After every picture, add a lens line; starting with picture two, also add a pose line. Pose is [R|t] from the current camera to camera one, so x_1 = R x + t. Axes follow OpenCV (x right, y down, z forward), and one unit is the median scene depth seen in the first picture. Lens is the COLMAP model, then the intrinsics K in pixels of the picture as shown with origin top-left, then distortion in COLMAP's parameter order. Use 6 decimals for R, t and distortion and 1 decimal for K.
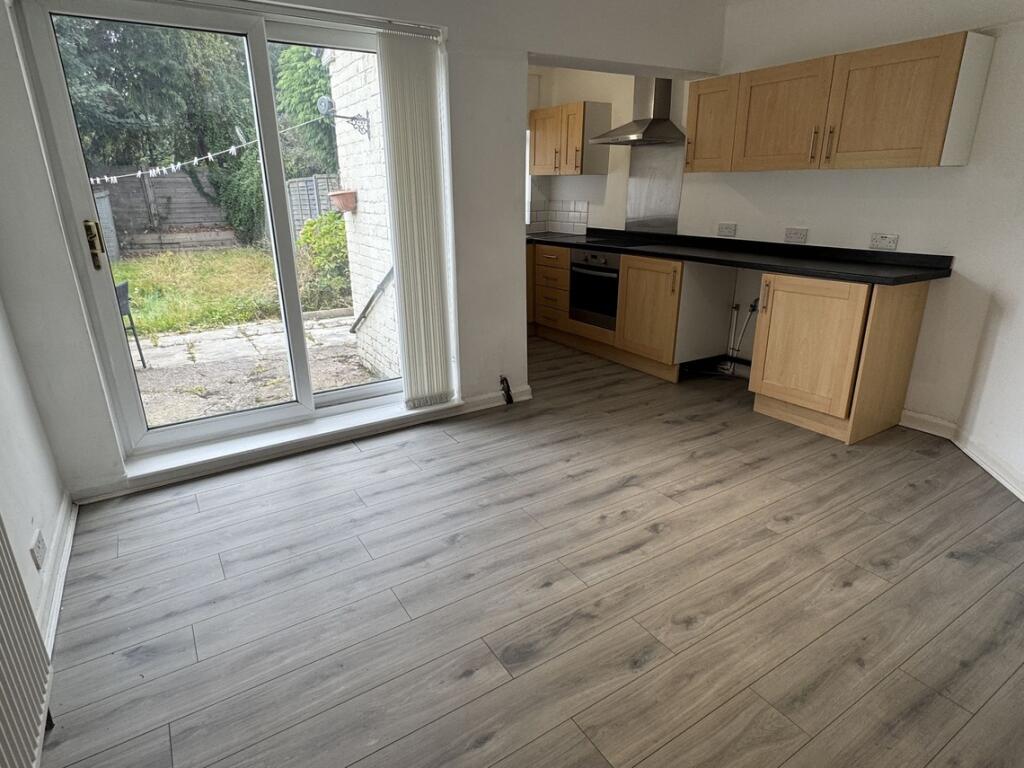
lens RADIAL K [[574.1, 0, 509.9], [0, 574.1, 385.1], [0, 0, 1]] dist [-0.002237, -0.000758]
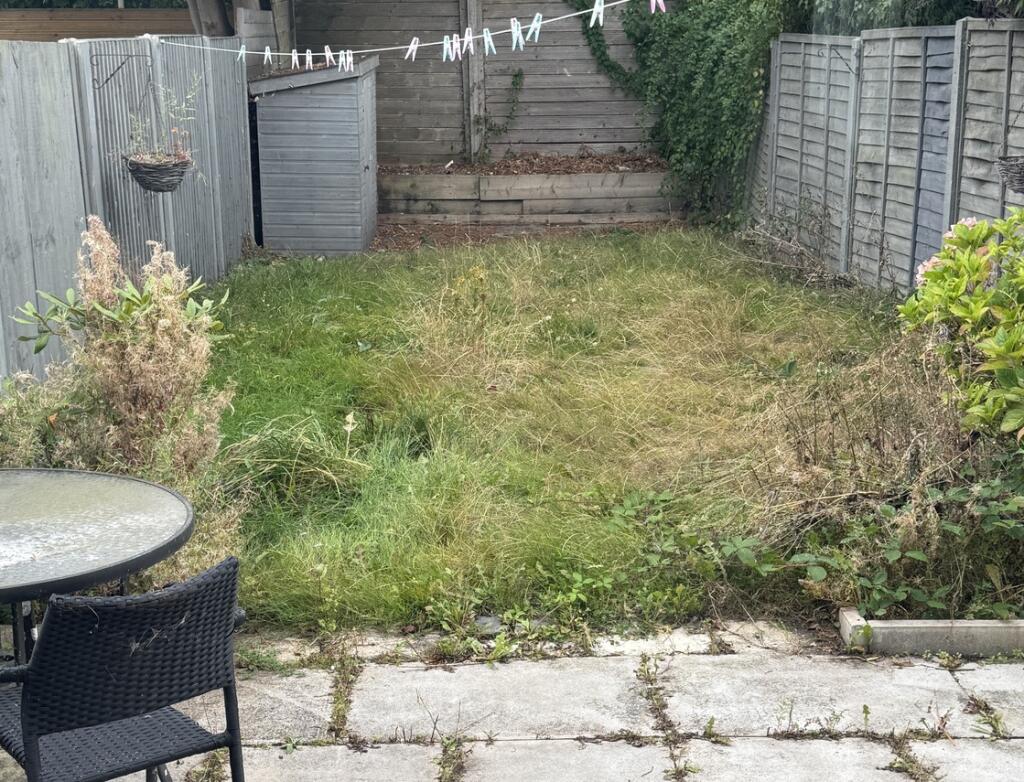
lens RADIAL K [[1424.9, 0, 512.7], [0, 1424.9, 391.2], [0, 0, 1]] dist [0.116796, 0.000000]
pose [[0.861540, 0.129180, -0.490979, -0.146635], [-0.163971, 0.986059, -0.028288, -0.119355], [0.480481, 0.104877, 0.870712, 0.266389]]
